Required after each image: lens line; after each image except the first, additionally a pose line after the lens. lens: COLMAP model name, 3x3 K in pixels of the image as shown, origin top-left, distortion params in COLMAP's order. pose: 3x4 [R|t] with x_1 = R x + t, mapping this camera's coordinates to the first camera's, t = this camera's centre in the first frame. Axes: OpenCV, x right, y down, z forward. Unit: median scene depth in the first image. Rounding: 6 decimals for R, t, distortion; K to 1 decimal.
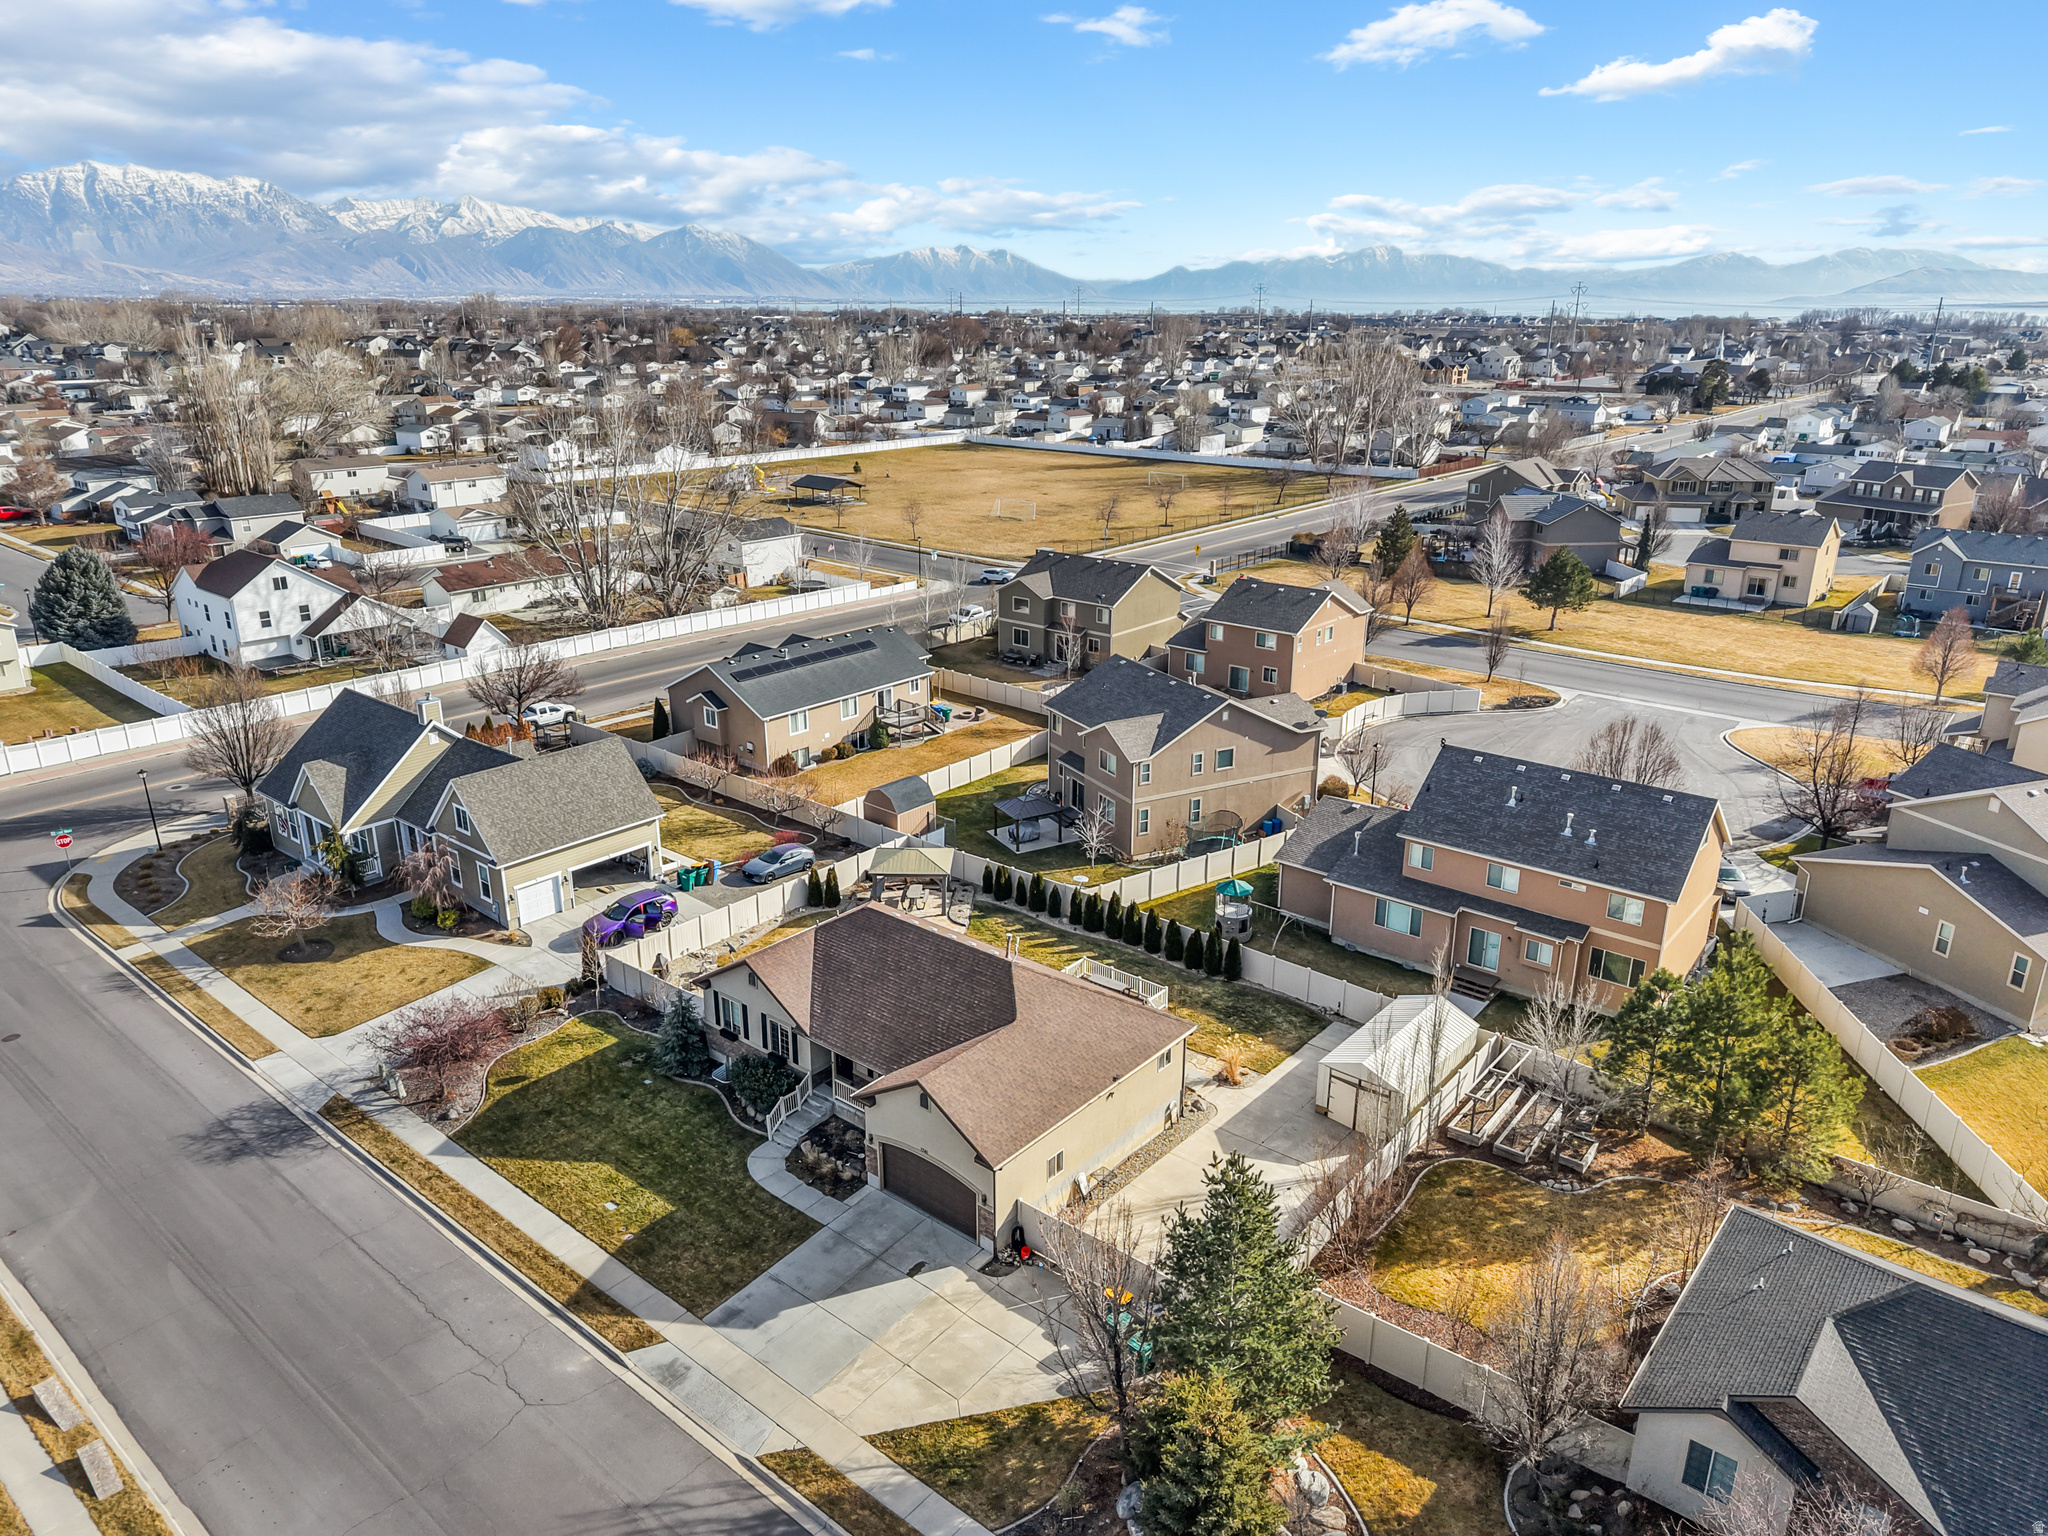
lens RADIAL K [[1360.7, 0, 1032.9], [0, 1360.7, 770.2], [0, 0, 1]] dist [0.044933, -0.042952]
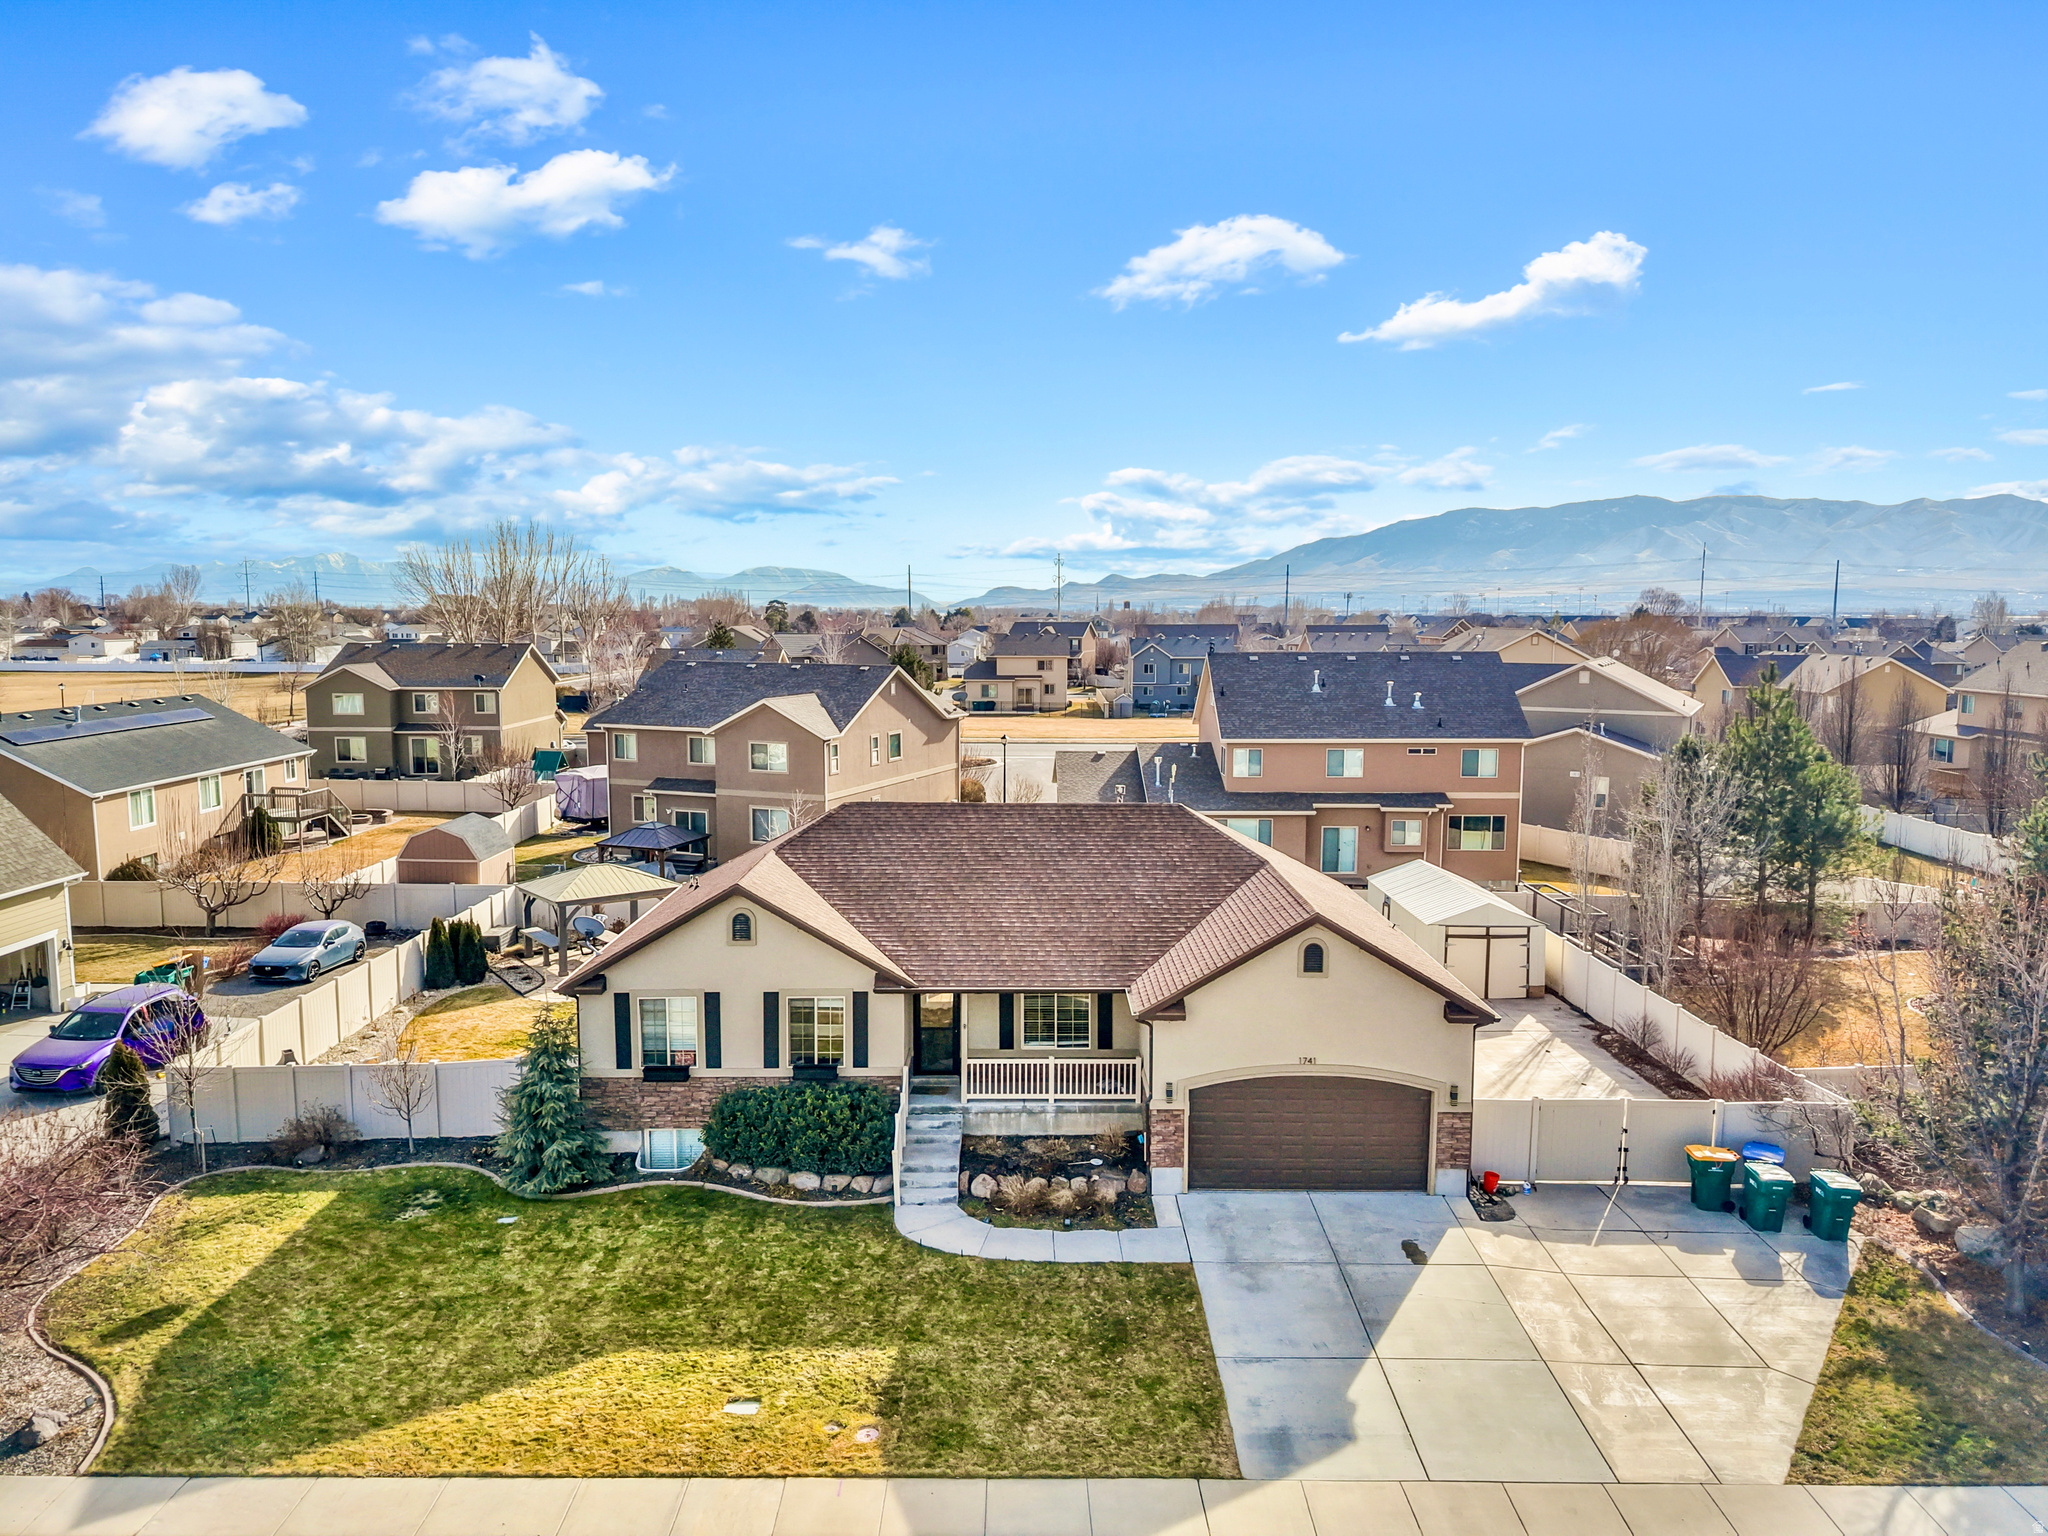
lens RADIAL K [[1360.7, 0, 1032.9], [0, 1360.7, 770.2], [0, 0, 1]] dist [0.044933, -0.042952]
pose [[0.766665, -0.076347, 0.637492, -0.368045], [0.206557, 0.969448, -0.132308, 0.155163], [-0.607914, 0.233114, 0.759011, 0.447563]]
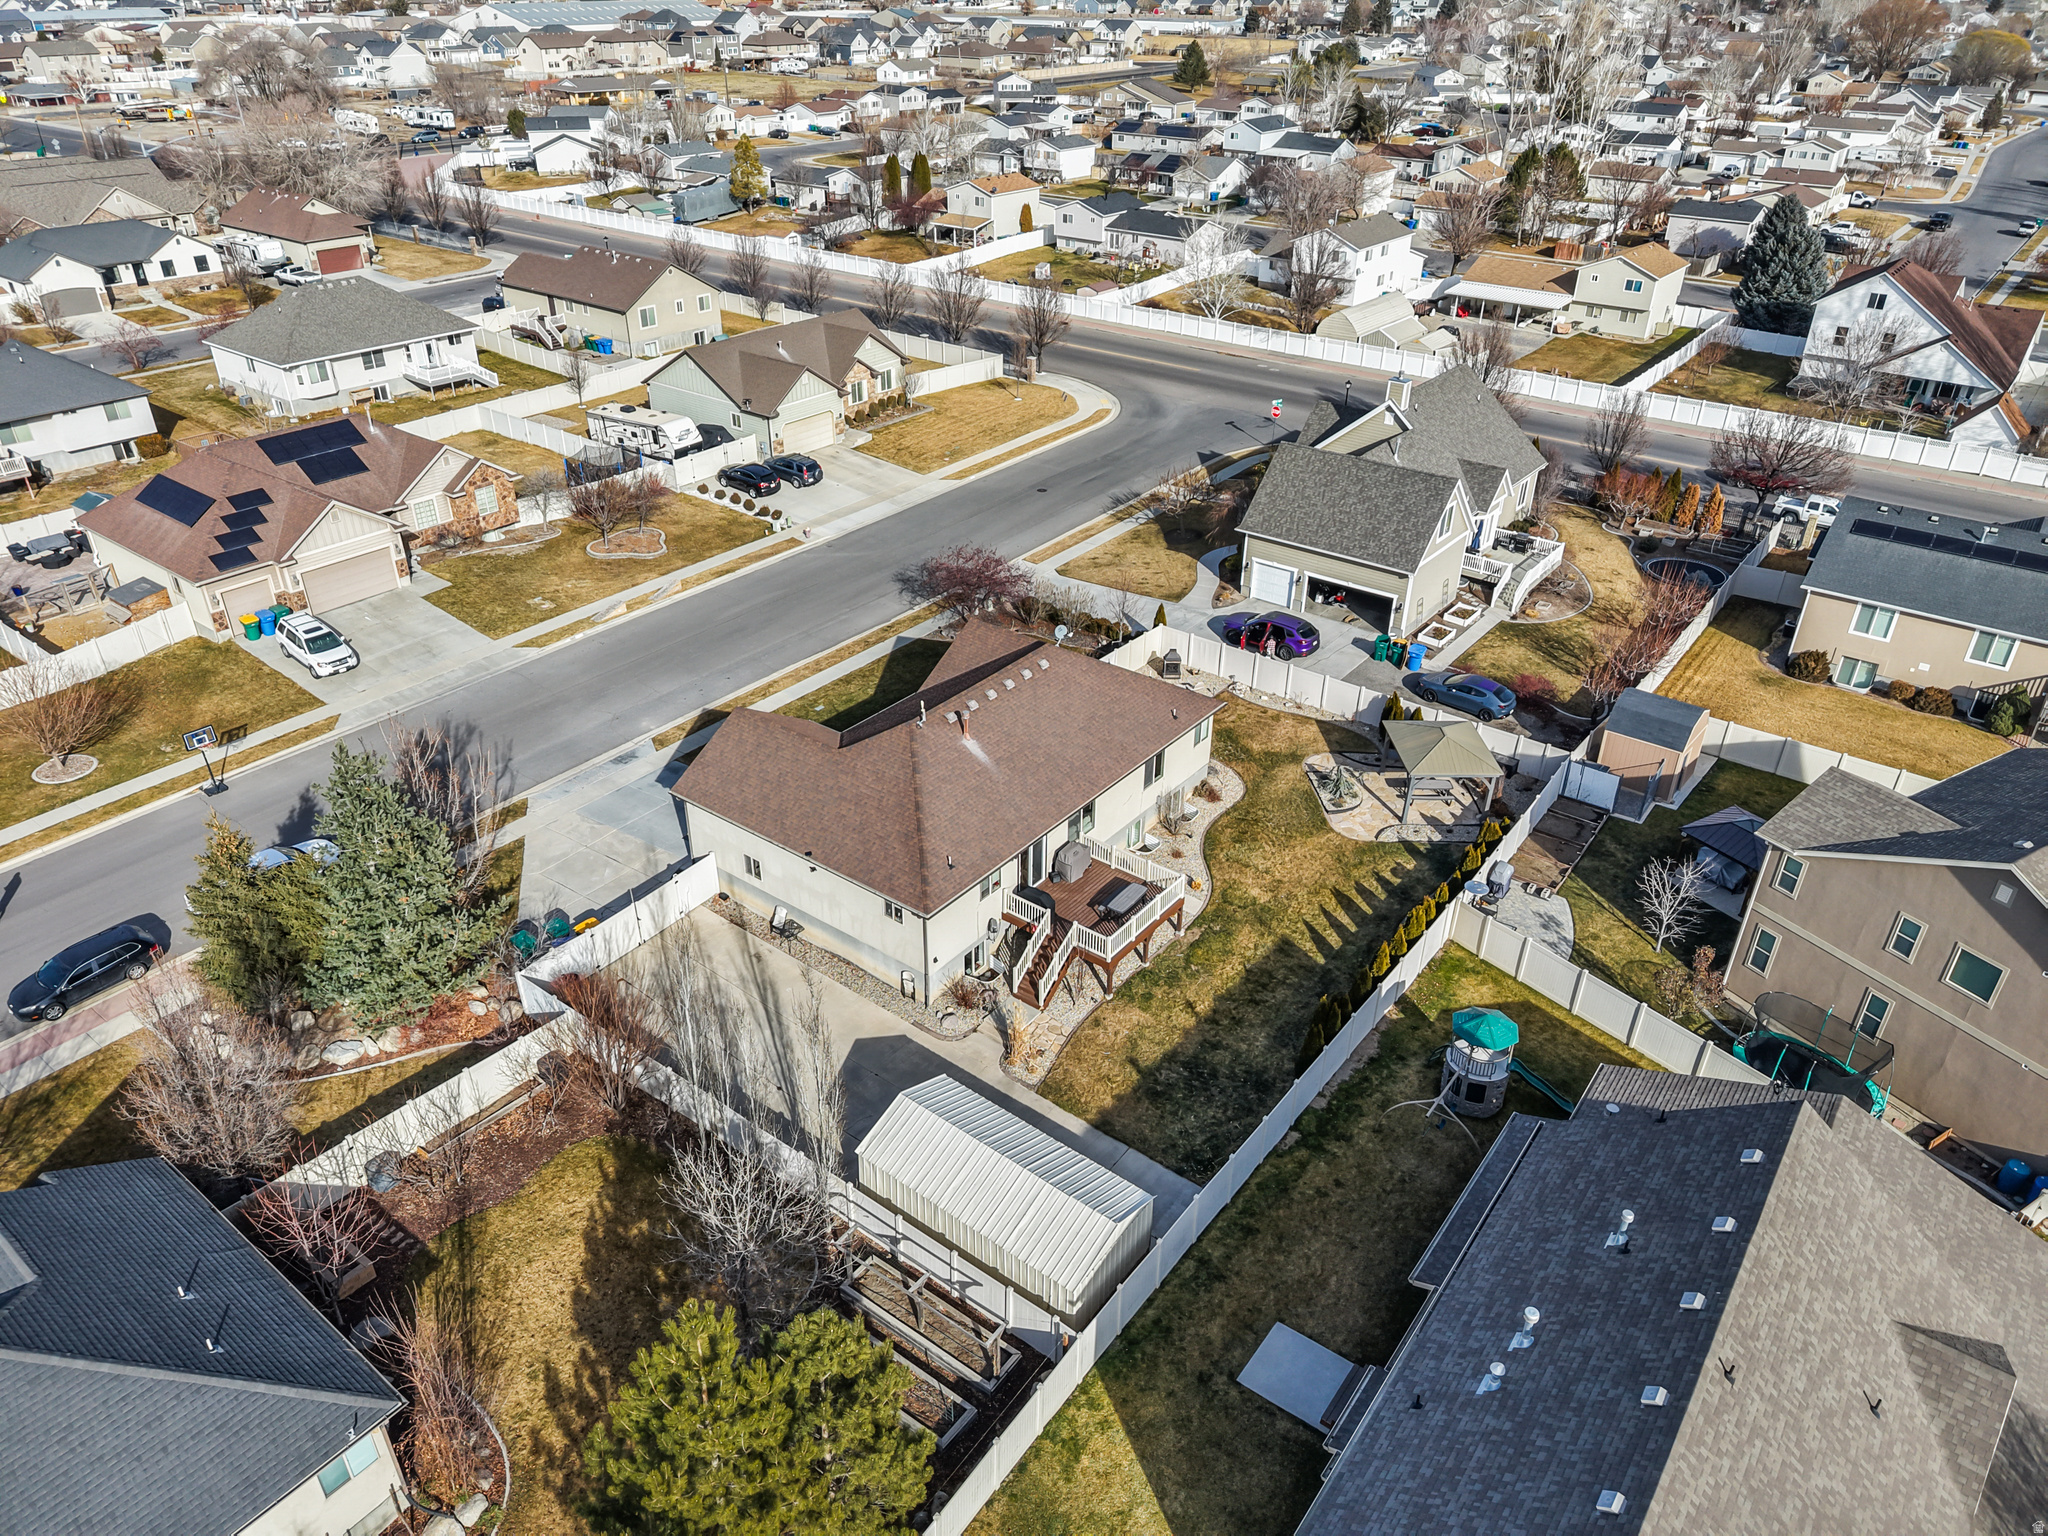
lens RADIAL K [[1360.7, 0, 1032.9], [0, 1360.7, 770.2], [0, 0, 1]] dist [0.044933, -0.042952]
pose [[0.038413, 0.507760, -0.860642, 0.623038], [-0.331909, 0.818862, 0.468296, -0.224324], [0.942529, 0.267666, 0.199985, 0.717105]]
